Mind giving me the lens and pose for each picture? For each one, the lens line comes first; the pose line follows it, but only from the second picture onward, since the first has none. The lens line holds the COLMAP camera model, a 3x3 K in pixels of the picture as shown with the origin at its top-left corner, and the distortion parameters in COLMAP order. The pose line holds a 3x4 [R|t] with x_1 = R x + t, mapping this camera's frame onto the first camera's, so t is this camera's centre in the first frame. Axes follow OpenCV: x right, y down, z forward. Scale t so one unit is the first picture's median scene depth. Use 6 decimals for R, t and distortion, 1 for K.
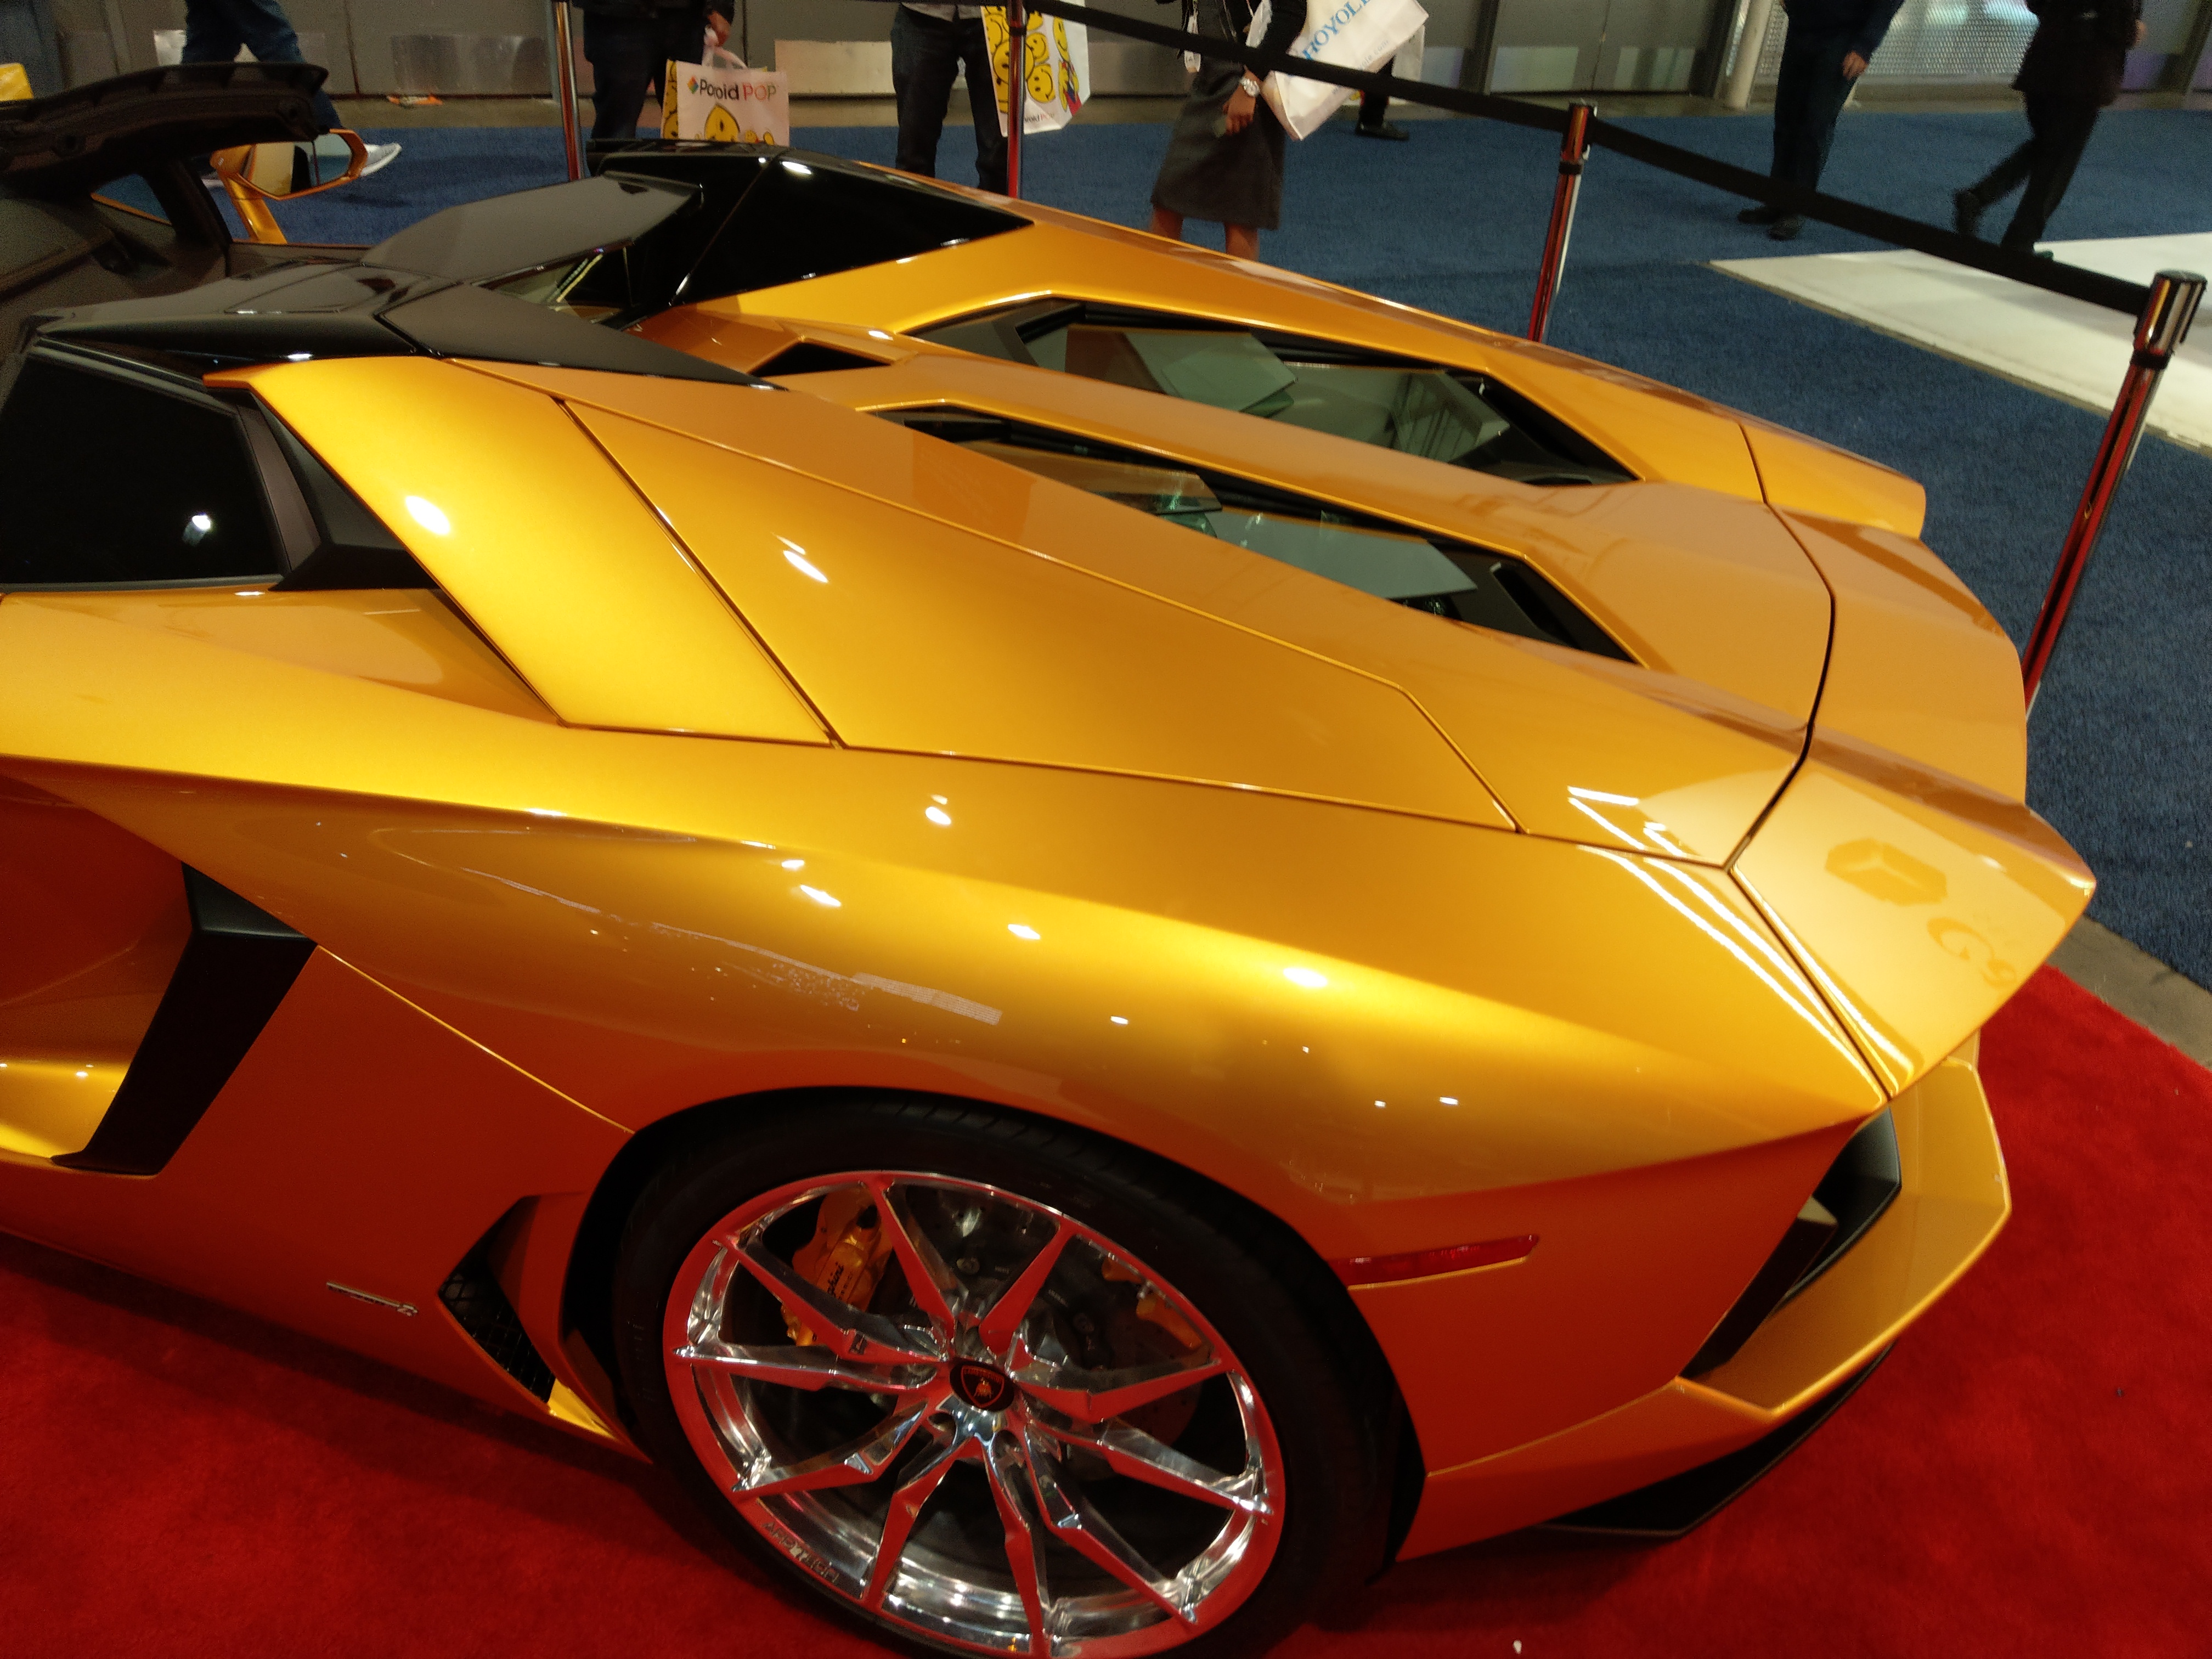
lens RADIAL K [[1675.4, 0, 1103.1], [0, 1675.4, 824.1], [0, 0, 1]] dist [0.036118, -0.001525]
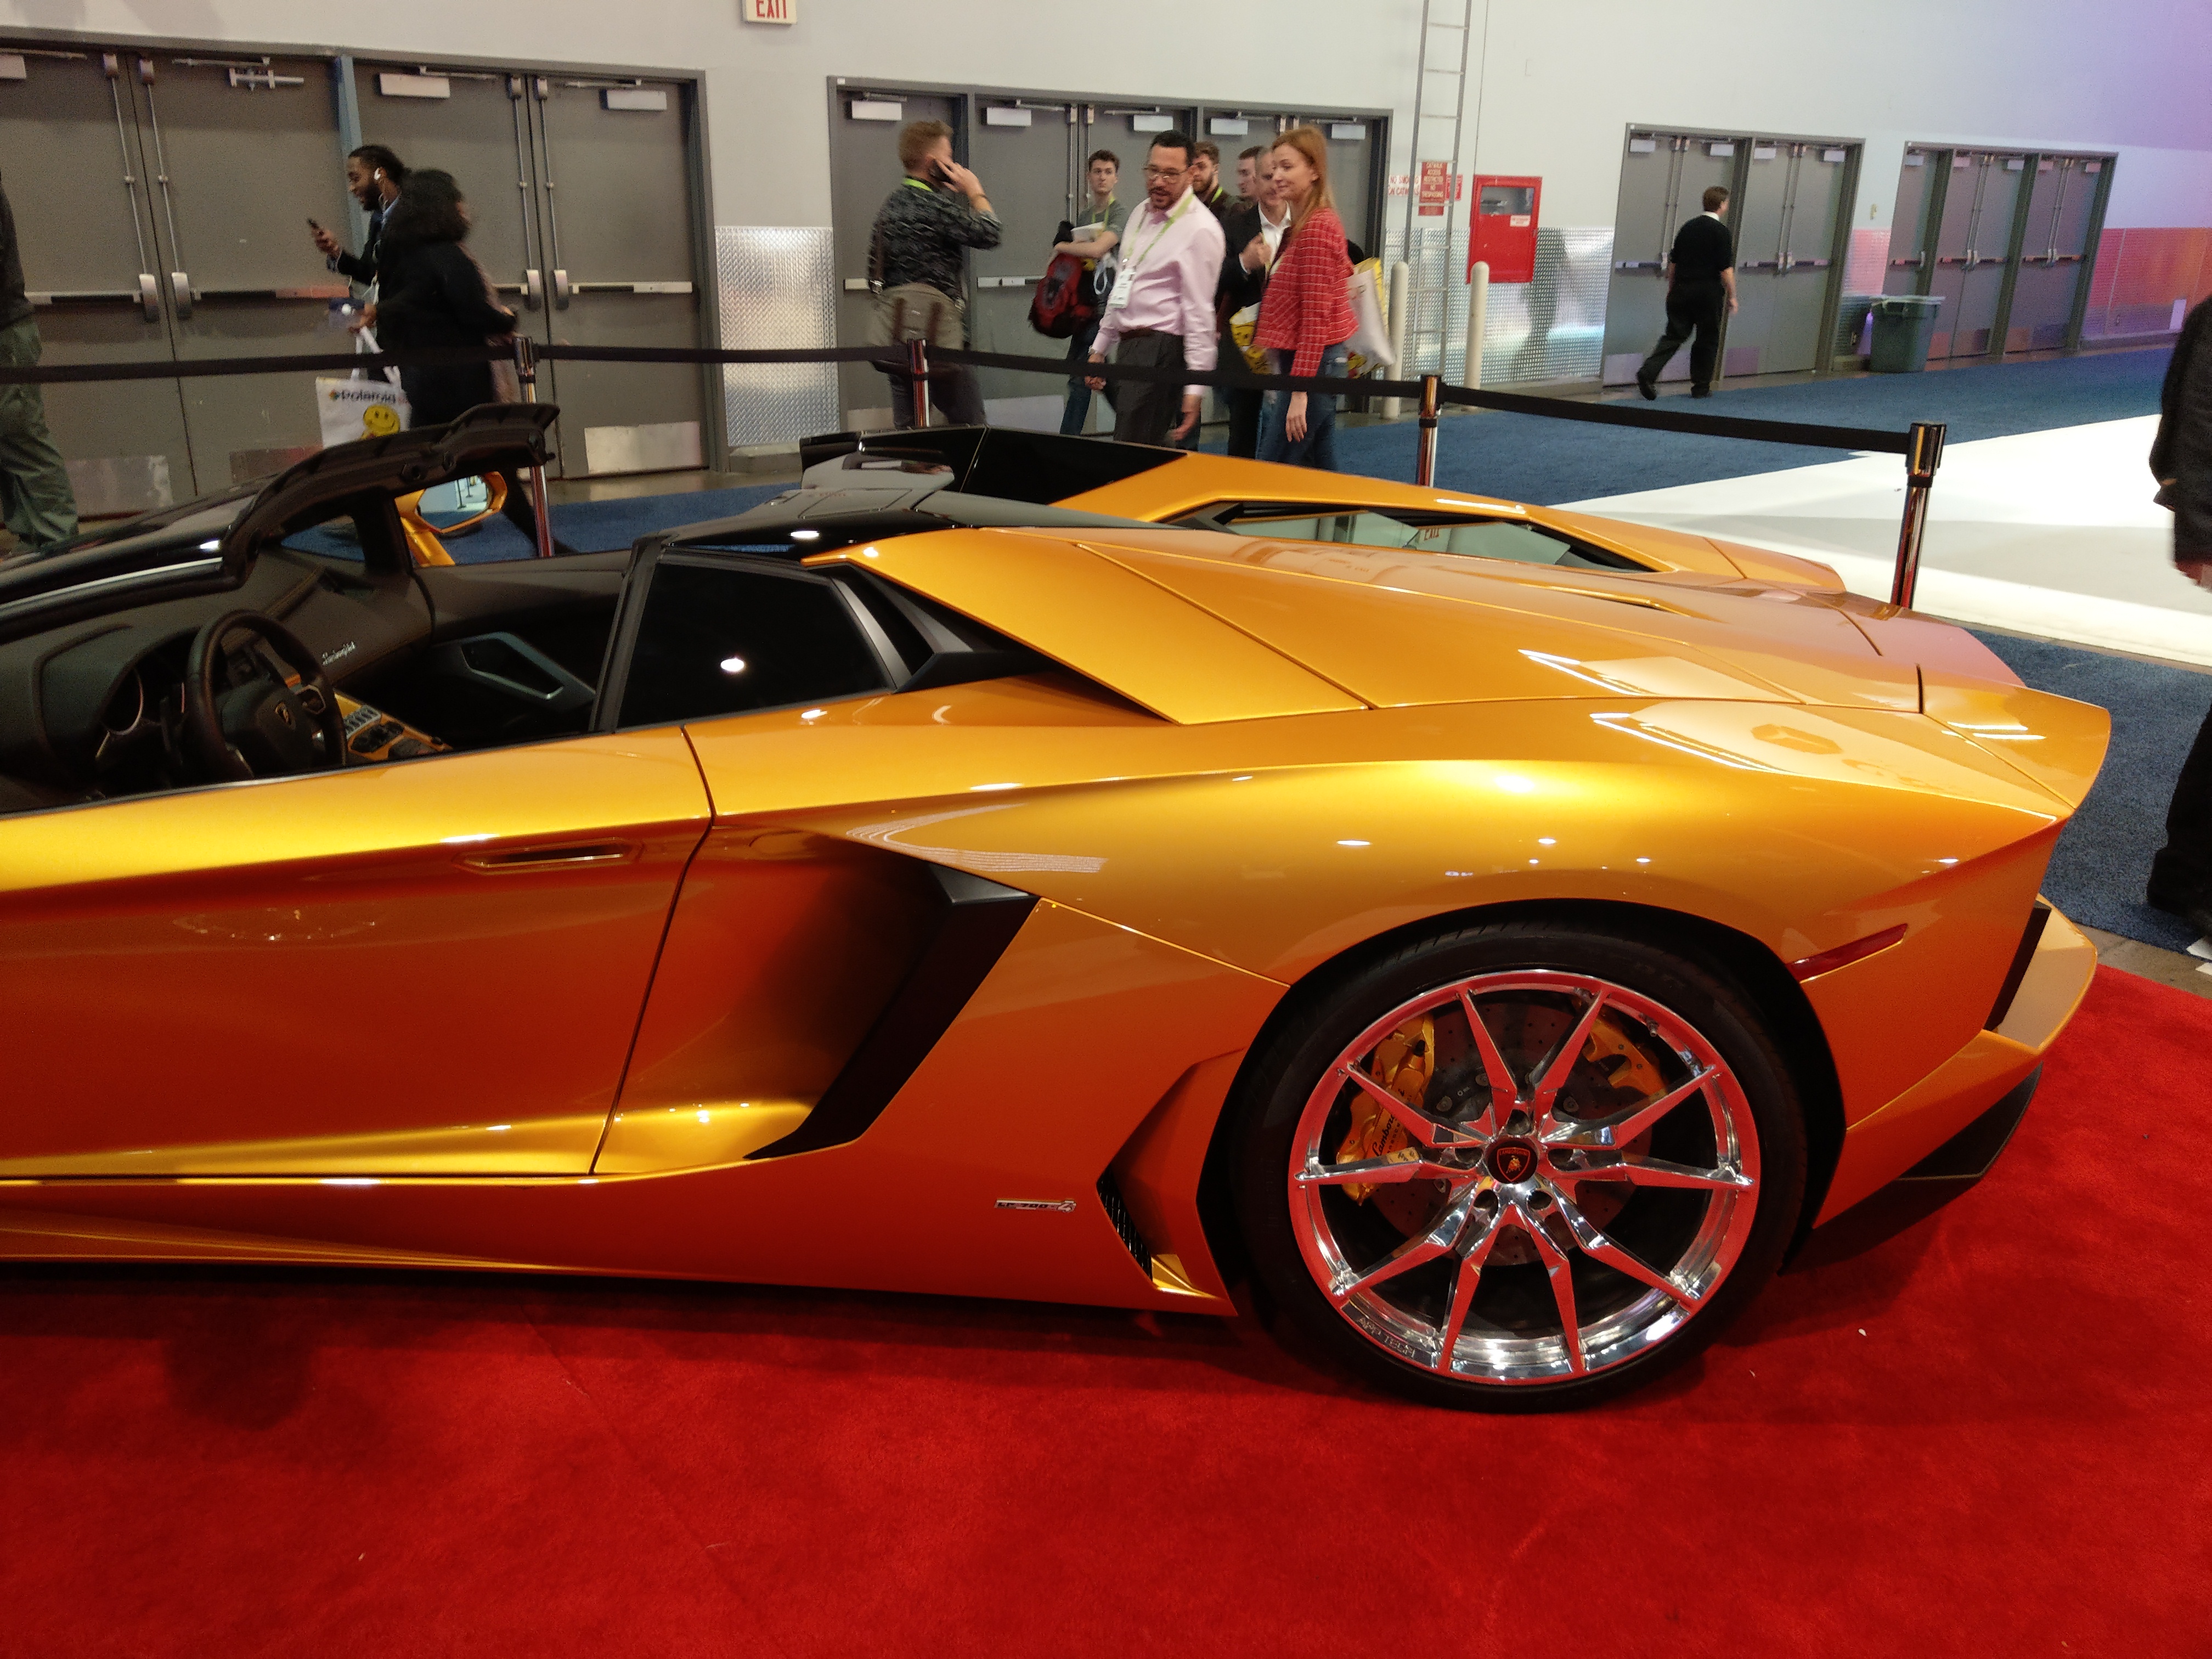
lens RADIAL K [[1693.5, 0, 1100.7], [0, 1693.5, 830.1], [0, 0, 1]] dist [0.040871, -0.036827]
pose [[0.971479, -0.133673, 0.195860, -0.609714], [0.170073, 0.968350, -0.182683, 0.252484], [-0.165241, 0.210783, 0.963465, -0.343044]]
